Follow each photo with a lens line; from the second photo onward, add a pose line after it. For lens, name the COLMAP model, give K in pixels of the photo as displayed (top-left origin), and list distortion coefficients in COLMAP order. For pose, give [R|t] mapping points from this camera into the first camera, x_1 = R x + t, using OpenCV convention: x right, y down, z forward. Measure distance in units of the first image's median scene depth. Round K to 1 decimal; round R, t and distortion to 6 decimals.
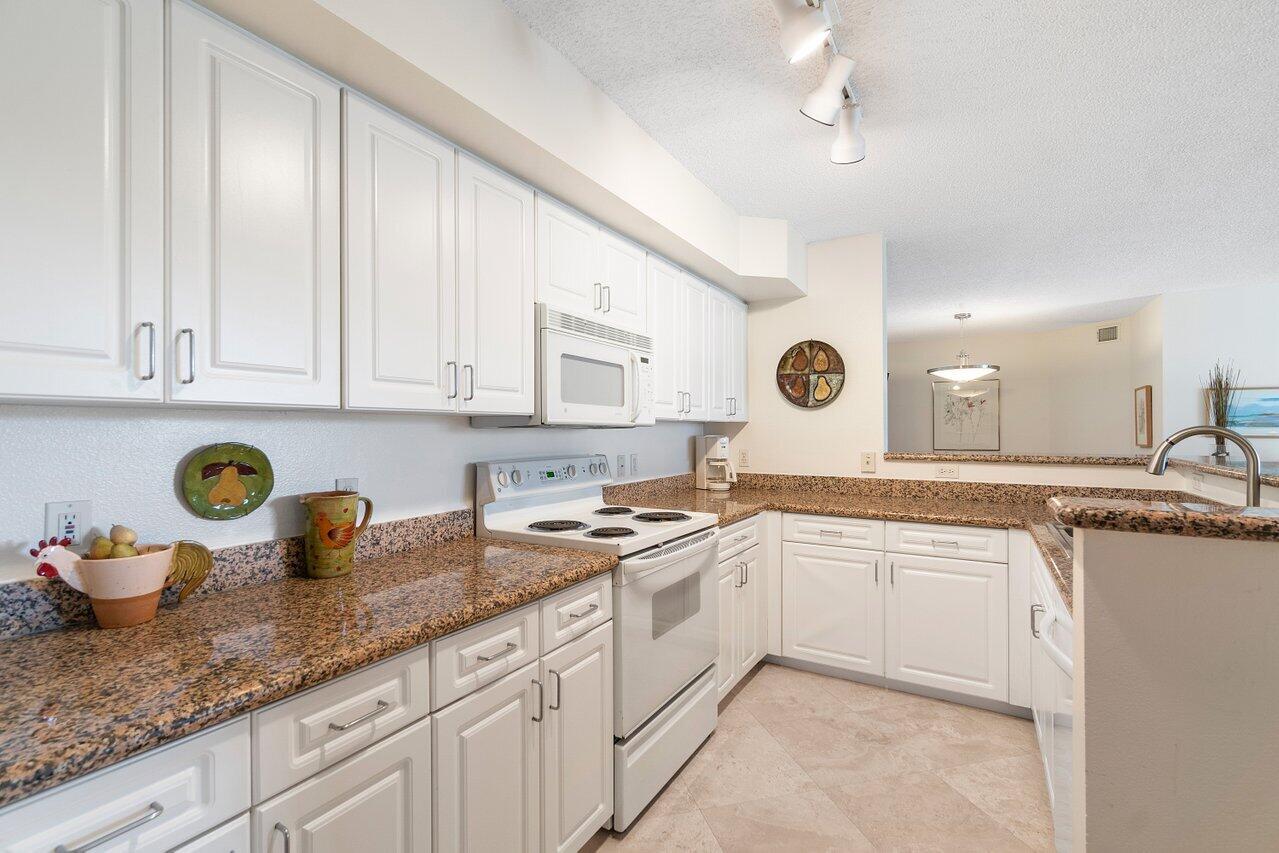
lens RADIAL K [[551.5, 0, 636.6], [0, 551.5, 428.9], [0, 0, 1]] dist [0.000772, -0.000113]
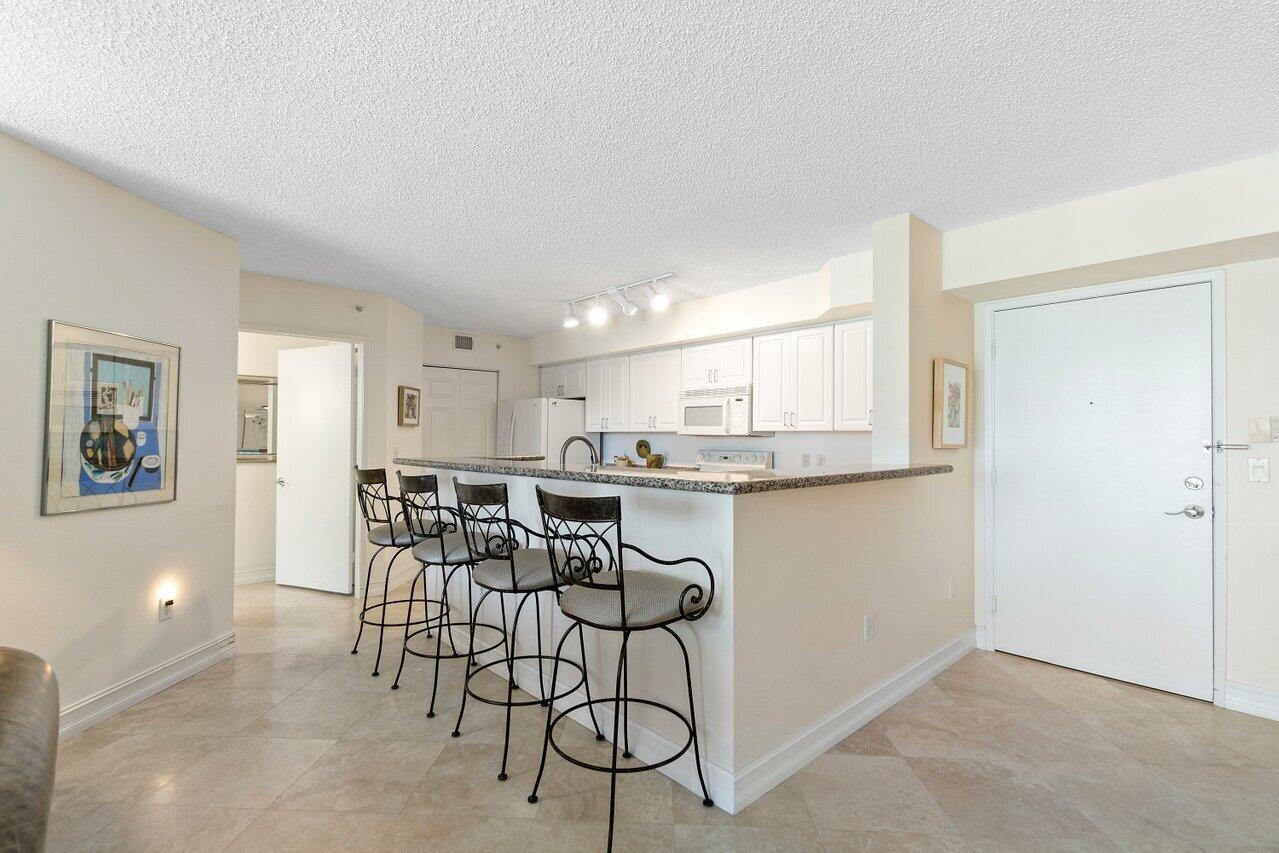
lens RADIAL K [[587.0, 0, 633.9], [0, 587.0, 431.1], [0, 0, 1]] dist [-0.003546, -0.000319]
pose [[-0.284241, -0.010178, -0.958699, 1.340263], [-0.003676, 0.999948, -0.009526, 0.000131], [0.958746, 0.000816, -0.284264, 0.819924]]
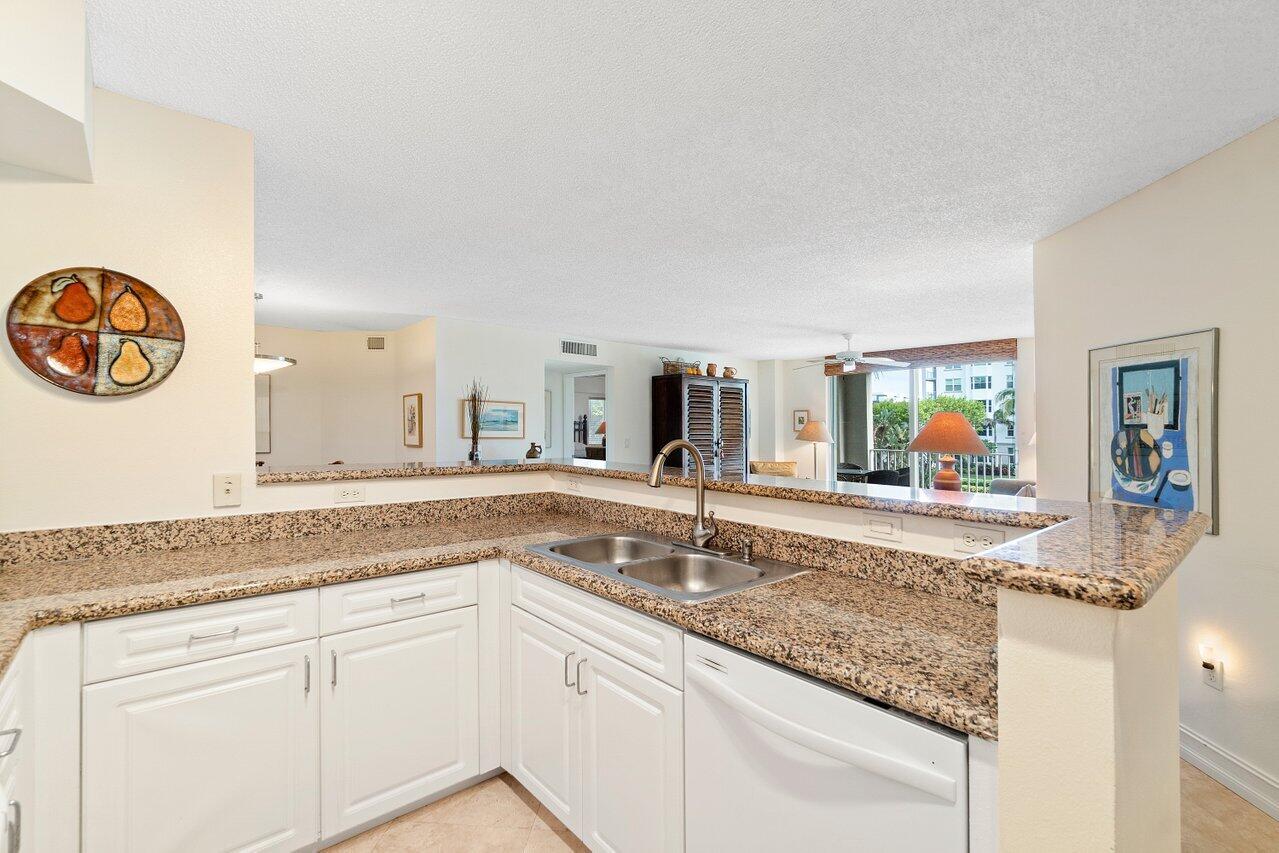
lens RADIAL K [[551.5, 0, 641.7], [0, 551.5, 427.2], [0, 0, 1]] dist [0.000772, -0.000113]
pose [[0.317872, 0.007950, 0.948100, -0.020764], [-0.009857, 0.999939, -0.005080, -0.011709], [-0.948082, -0.007731, 0.317931, 0.351024]]
